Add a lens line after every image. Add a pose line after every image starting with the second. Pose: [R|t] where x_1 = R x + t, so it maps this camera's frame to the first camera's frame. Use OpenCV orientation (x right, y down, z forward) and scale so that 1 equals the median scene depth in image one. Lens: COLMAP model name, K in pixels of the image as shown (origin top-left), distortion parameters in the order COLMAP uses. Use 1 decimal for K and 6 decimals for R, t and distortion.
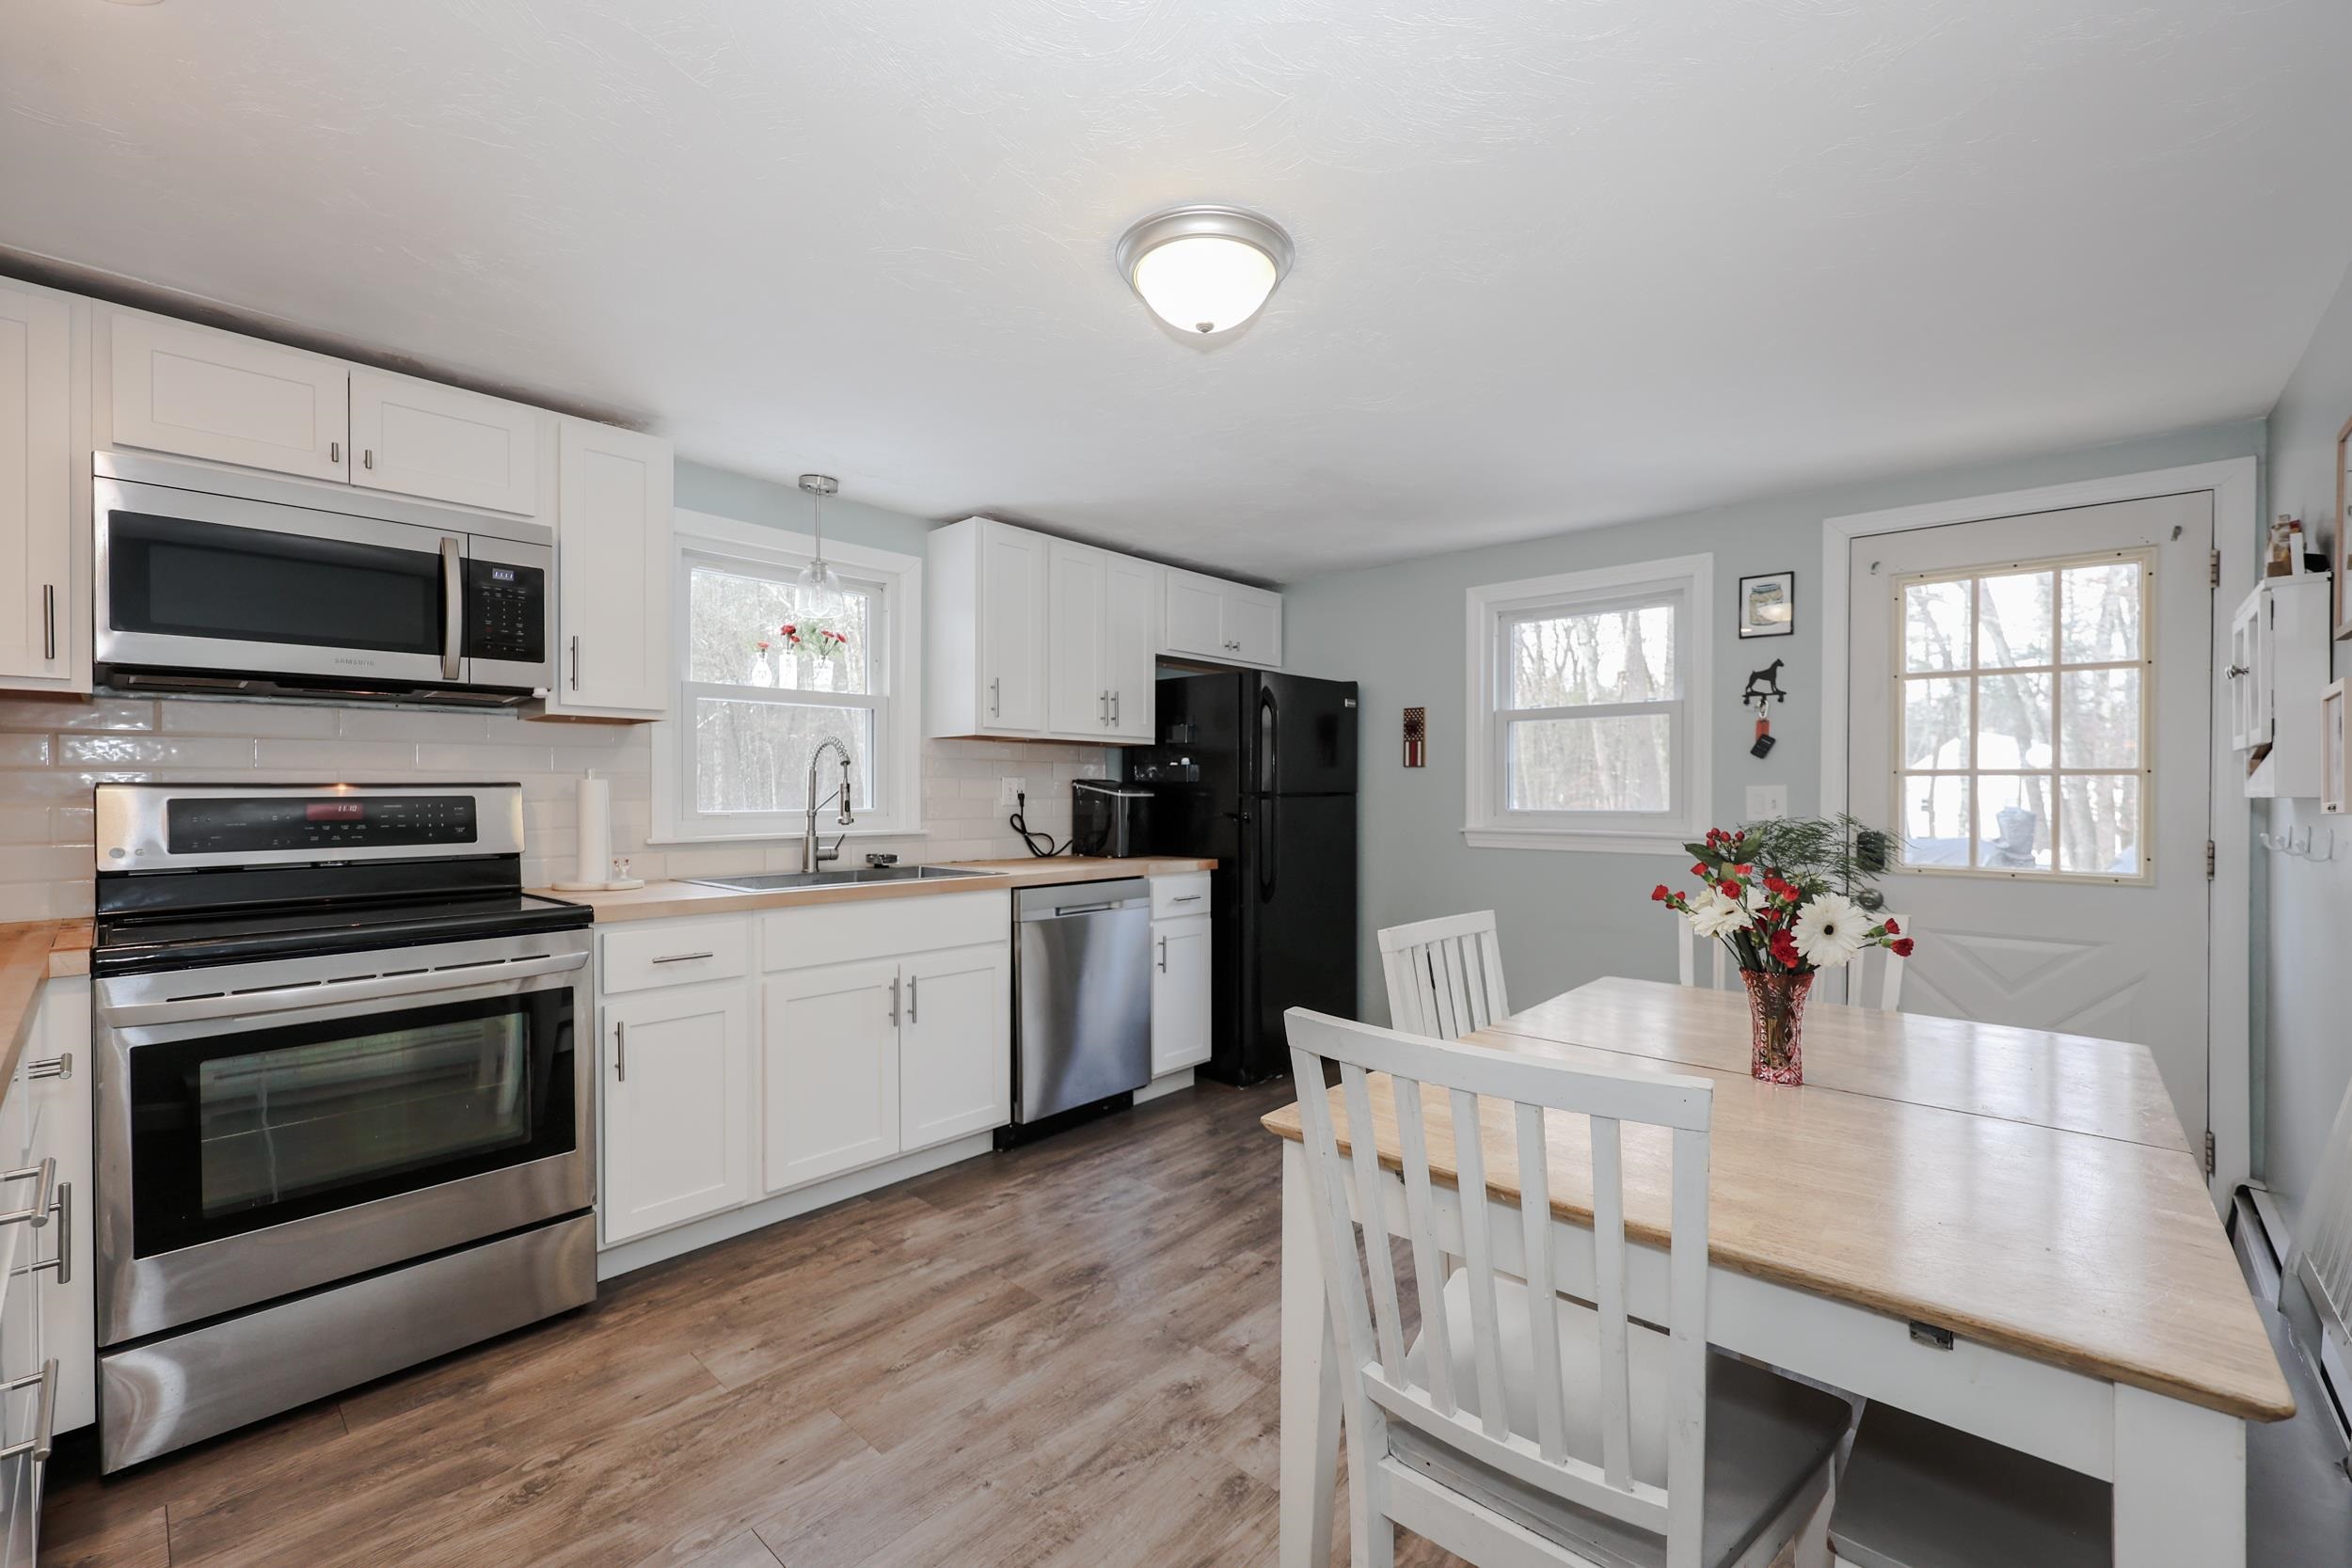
lens RADIAL K [[975.5, 0, 1176.0], [0, 975.5, 784.0], [0, 0, 1]] dist [-0.000374, 0.000400]
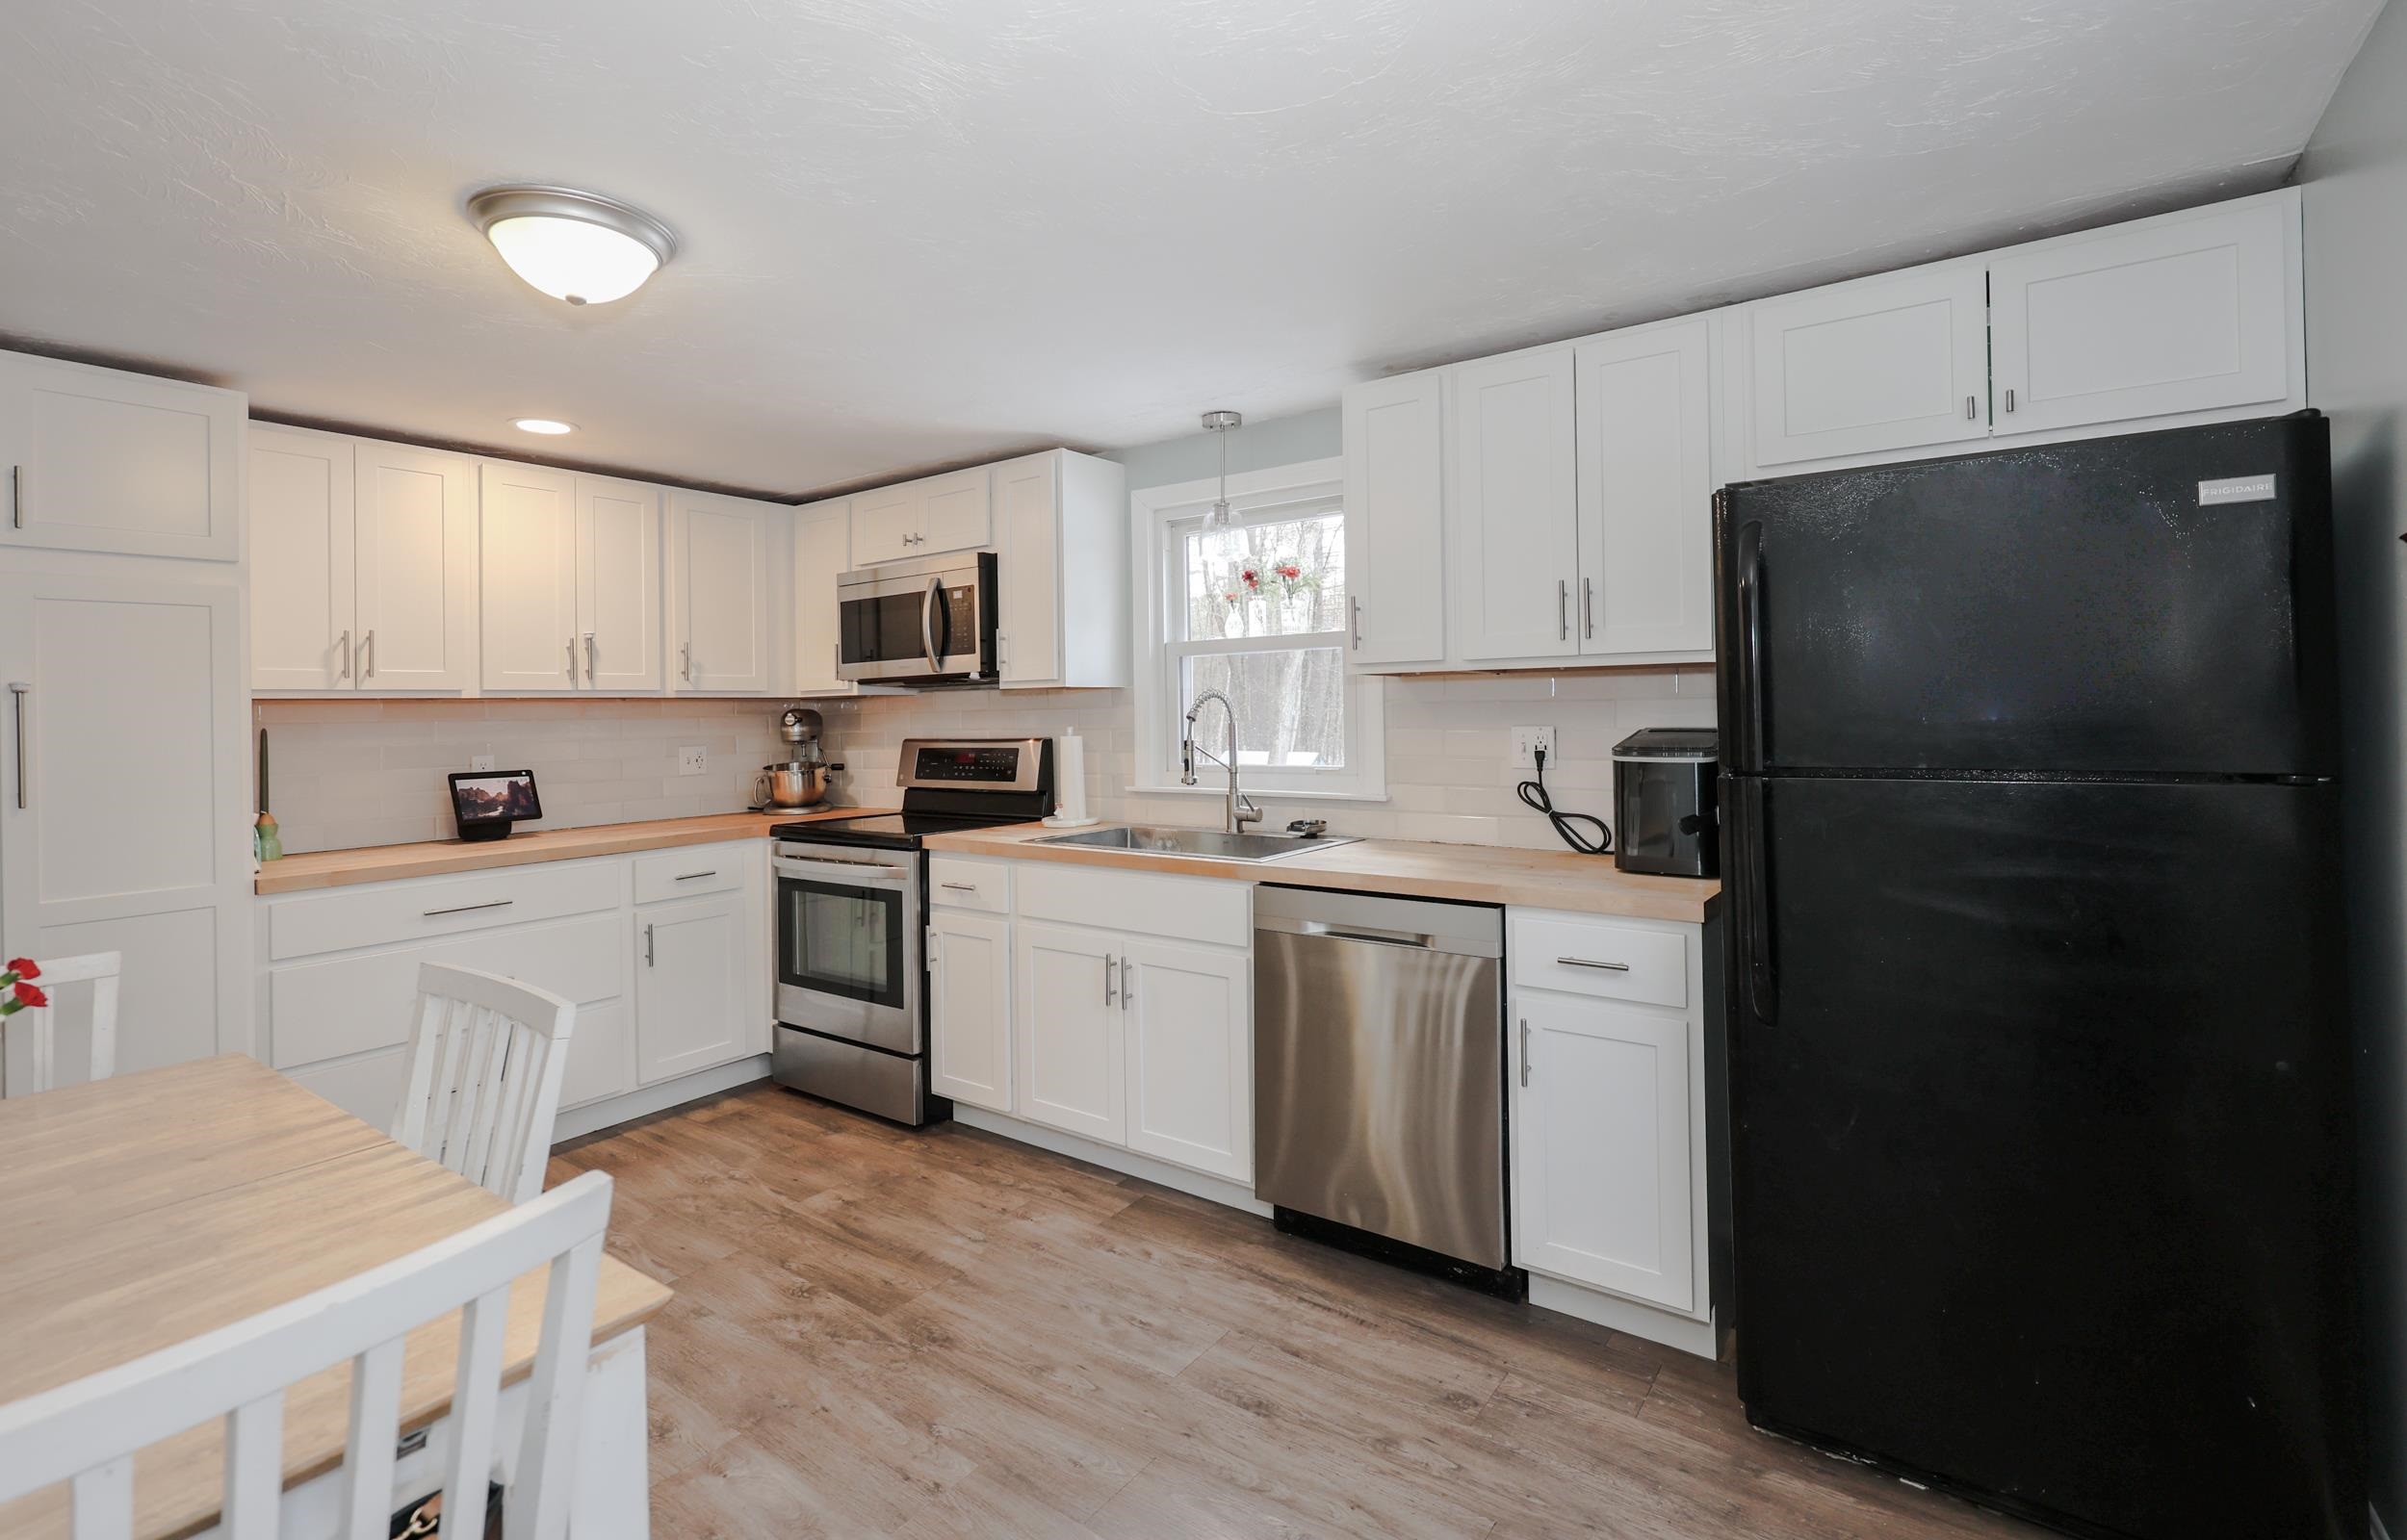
lens RADIAL K [[1081.6, 0, 1202.8], [0, 1081.6, 693.6], [0, 0, 1]] dist [-0.001126, -0.000224]
pose [[0.111271, -0.021983, -0.993547, 0.667070], [0.021249, 0.999579, -0.019736, -0.023648], [0.993563, -0.018916, 0.111691, 0.865131]]
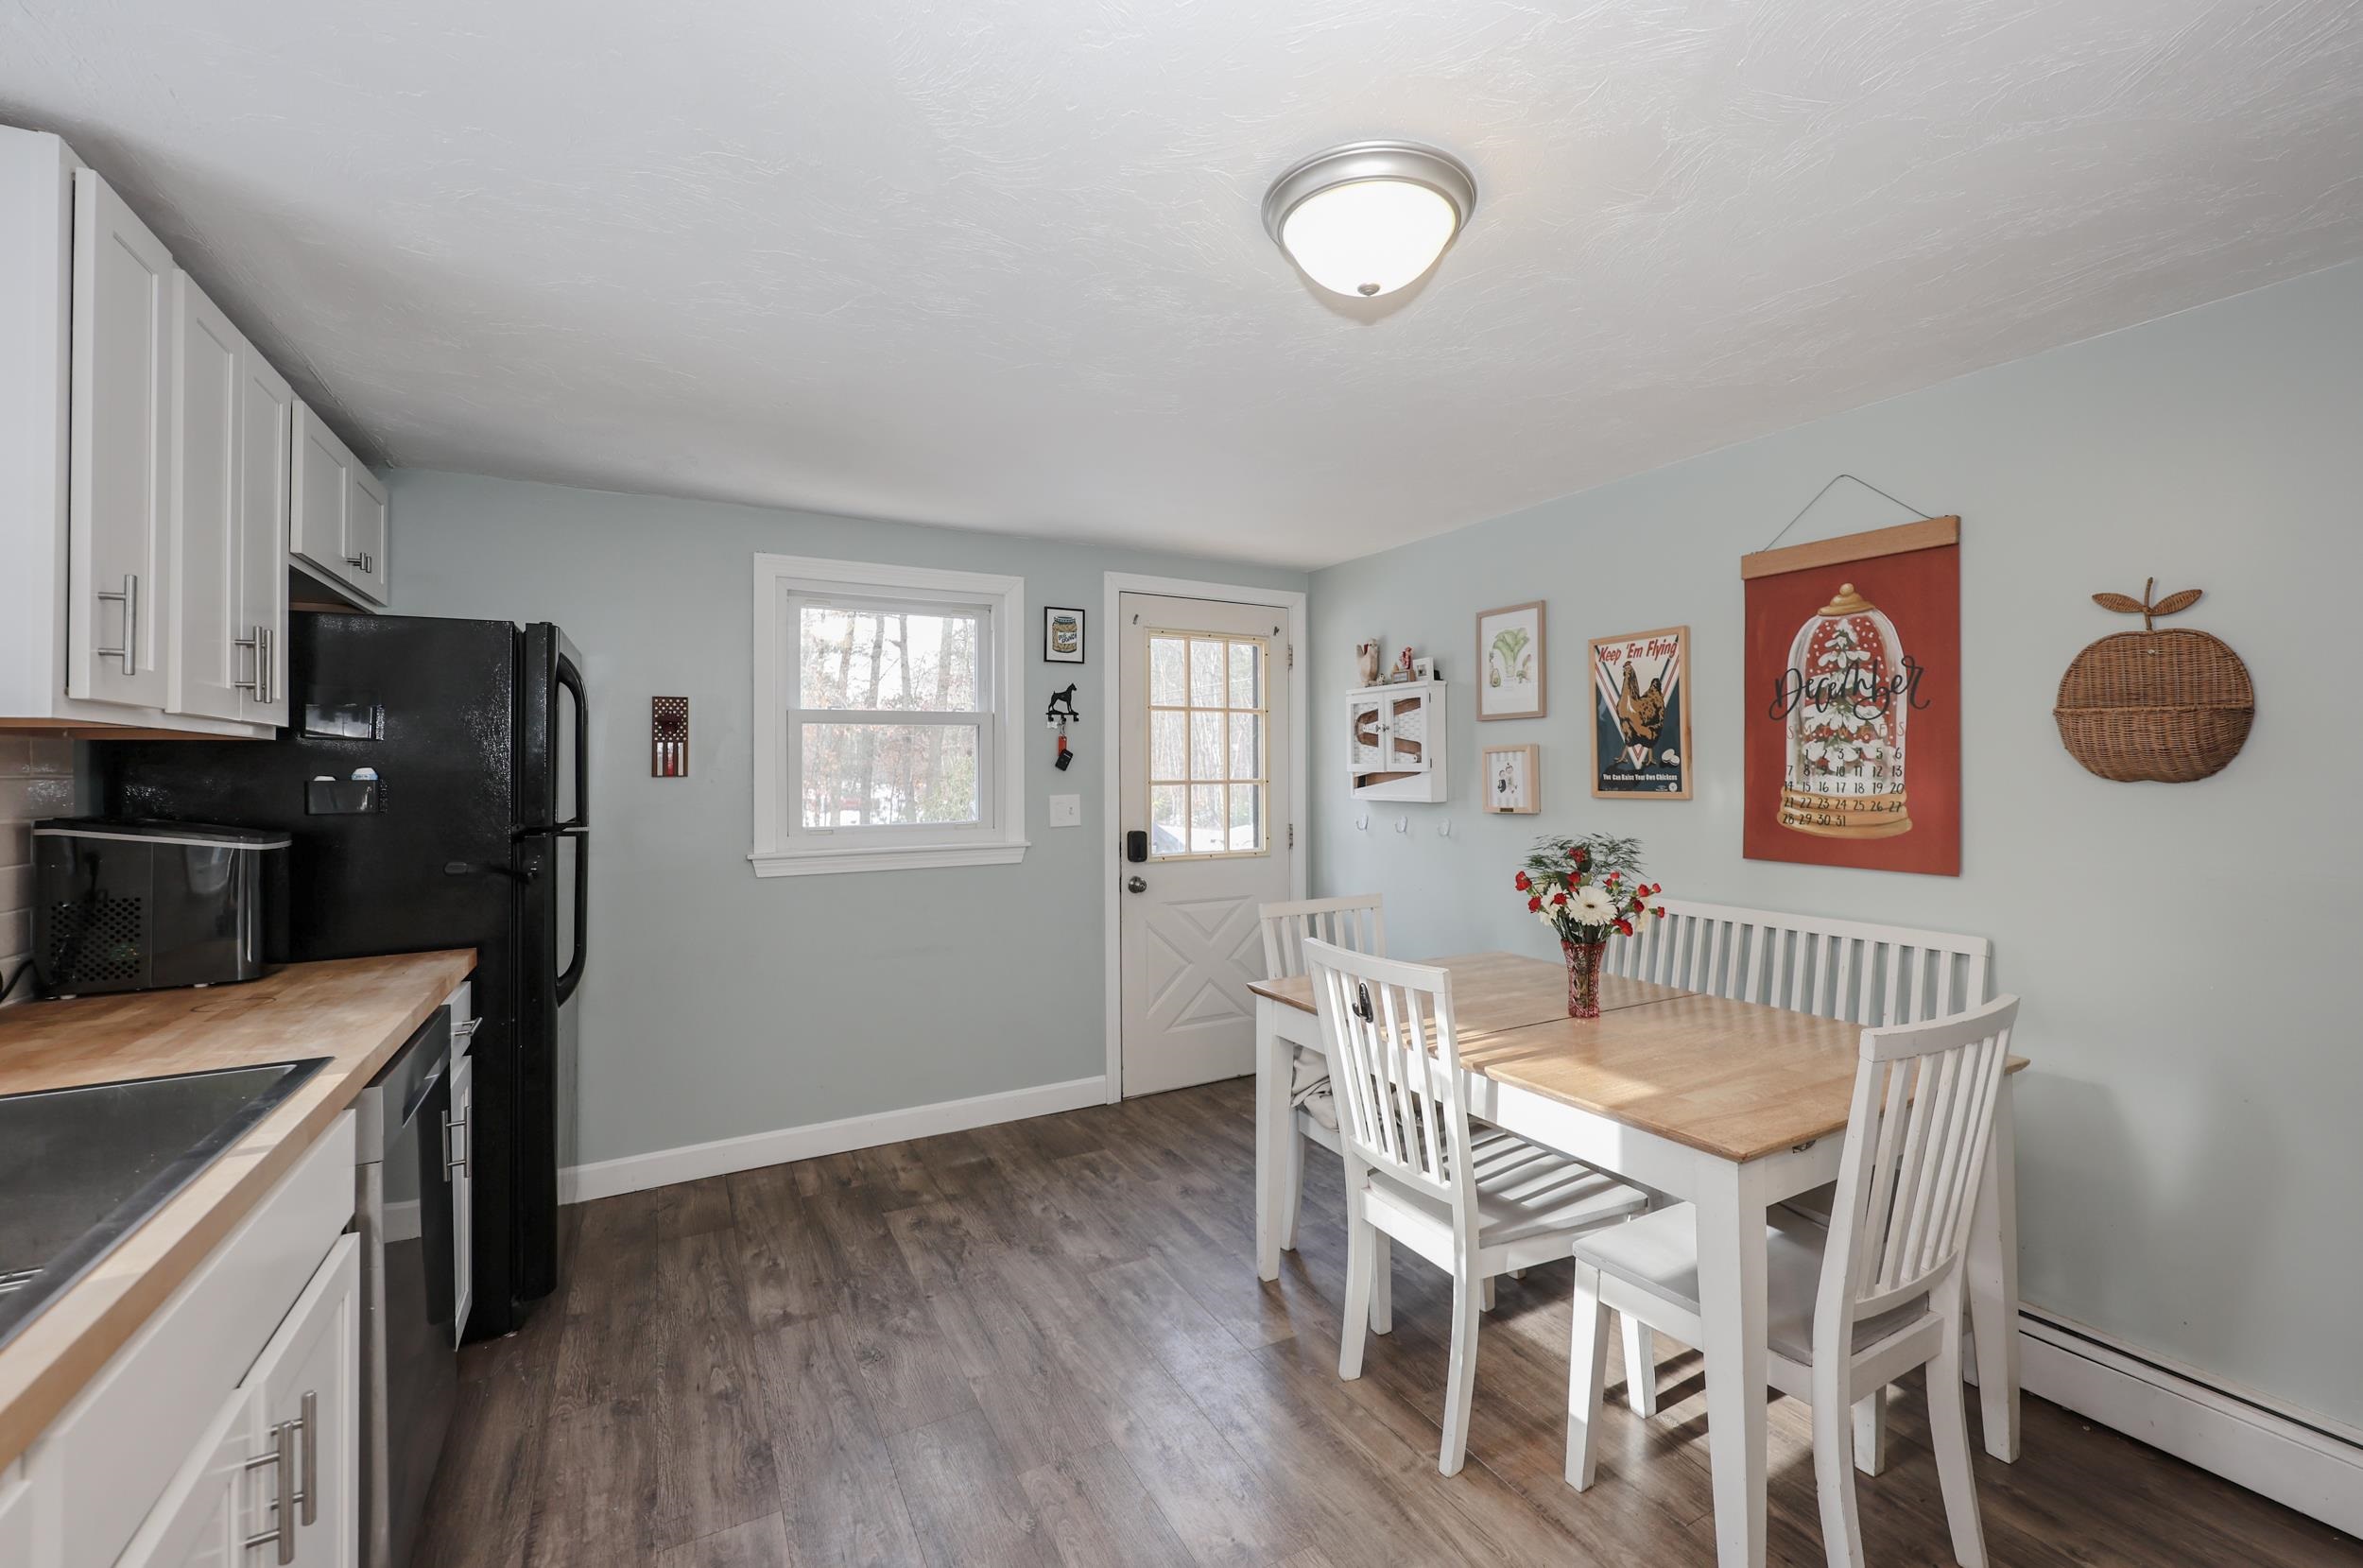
lens RADIAL K [[992.3, 0, 1246.4], [0, 992.3, 755.0], [0, 0, 1]] dist [-0.000498, -0.000189]
pose [[0.291062, 0.010592, 0.956646, -0.464216], [0.005123, 0.999907, -0.012630, -0.030774], [-0.956690, 0.008577, 0.290981, 0.499942]]
